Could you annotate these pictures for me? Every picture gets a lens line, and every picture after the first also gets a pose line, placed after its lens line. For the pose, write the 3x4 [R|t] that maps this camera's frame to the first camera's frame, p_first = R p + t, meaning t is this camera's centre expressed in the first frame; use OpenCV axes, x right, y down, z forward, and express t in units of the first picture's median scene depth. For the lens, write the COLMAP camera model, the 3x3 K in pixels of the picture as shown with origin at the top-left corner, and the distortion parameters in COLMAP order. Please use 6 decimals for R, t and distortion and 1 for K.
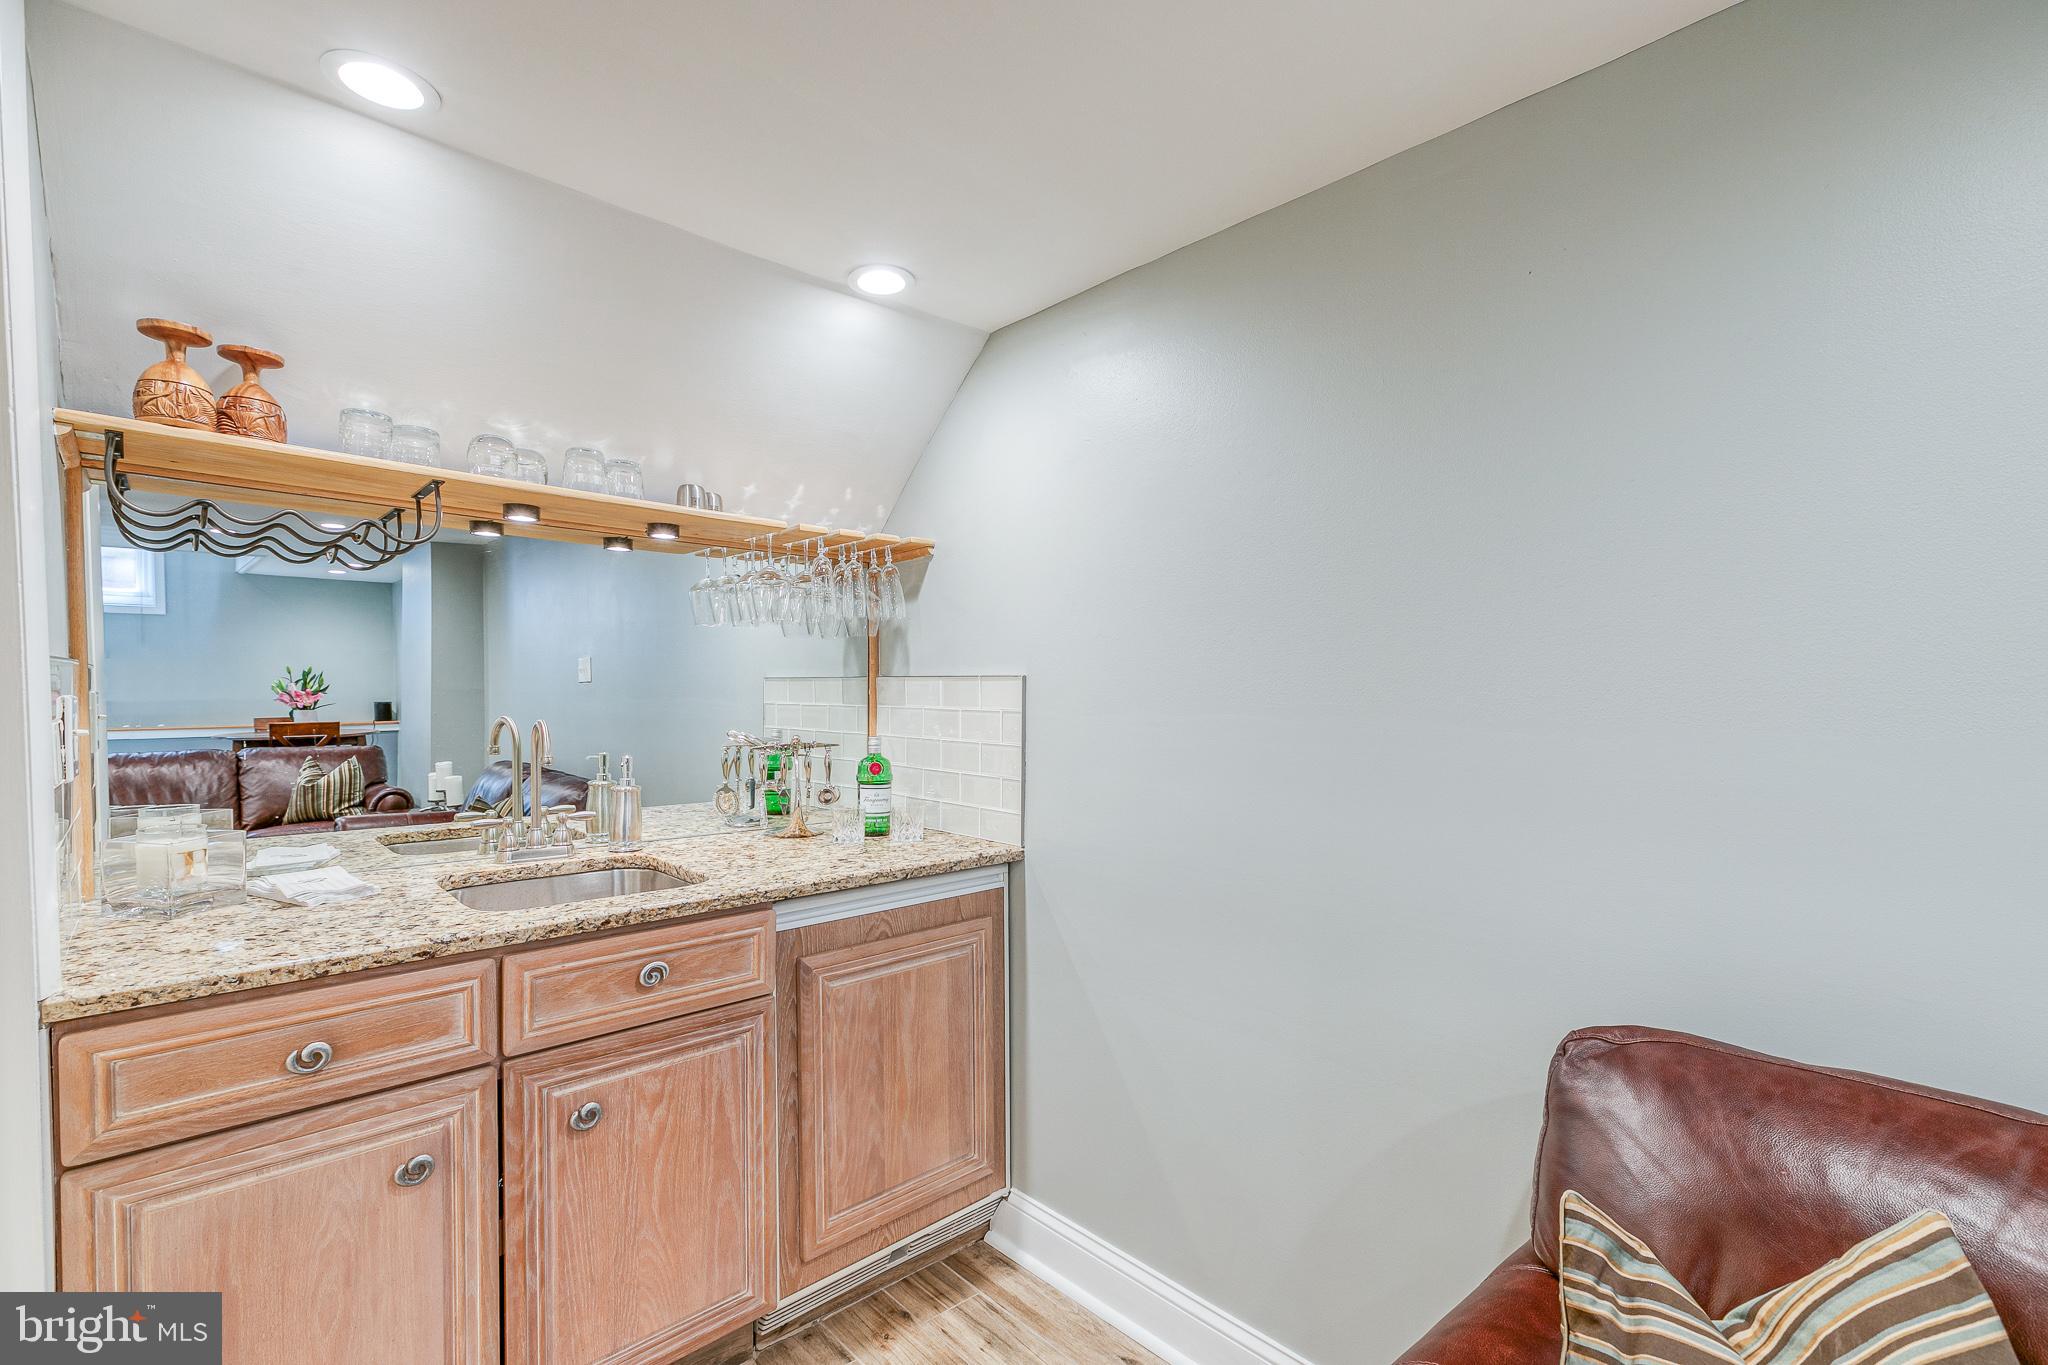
lens RADIAL K [[924.9, 0, 1018.3], [0, 924.9, 702.2], [0, 0, 1]] dist [0.009363, 0.000331]
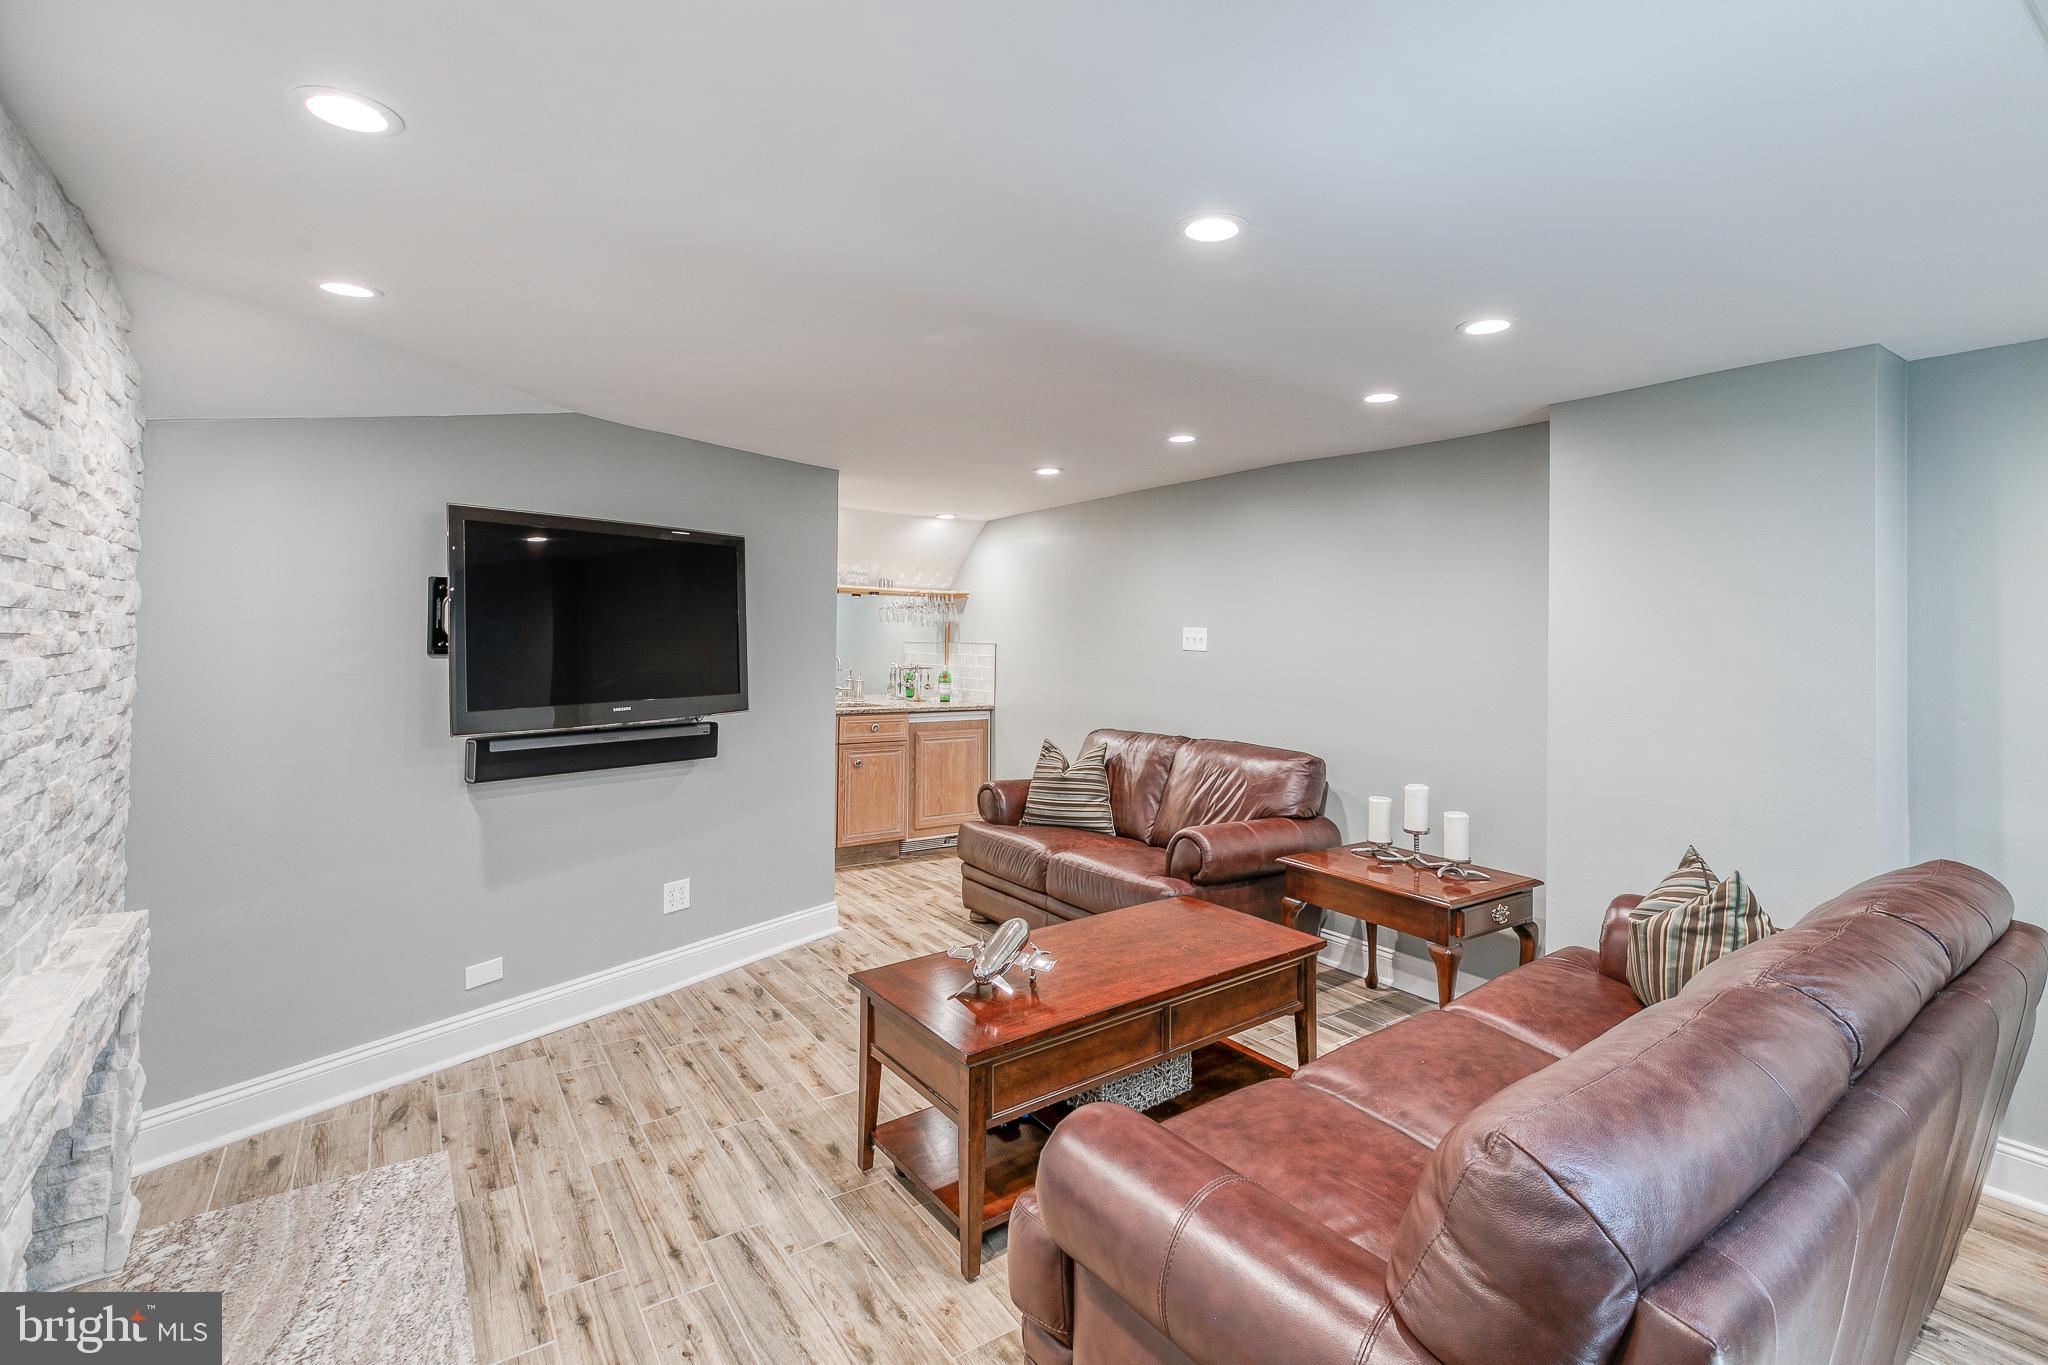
lens RADIAL K [[924.9, 0, 1026.2], [0, 924.9, 660.1], [0, 0, 1]] dist [0.009363, 0.000331]
pose [[0.991776, 0.017612, -0.126766, 0.433083], [-0.017611, 0.999844, 0.001127, 0.015326], [0.126766, 0.001115, 0.991932, -1.694549]]
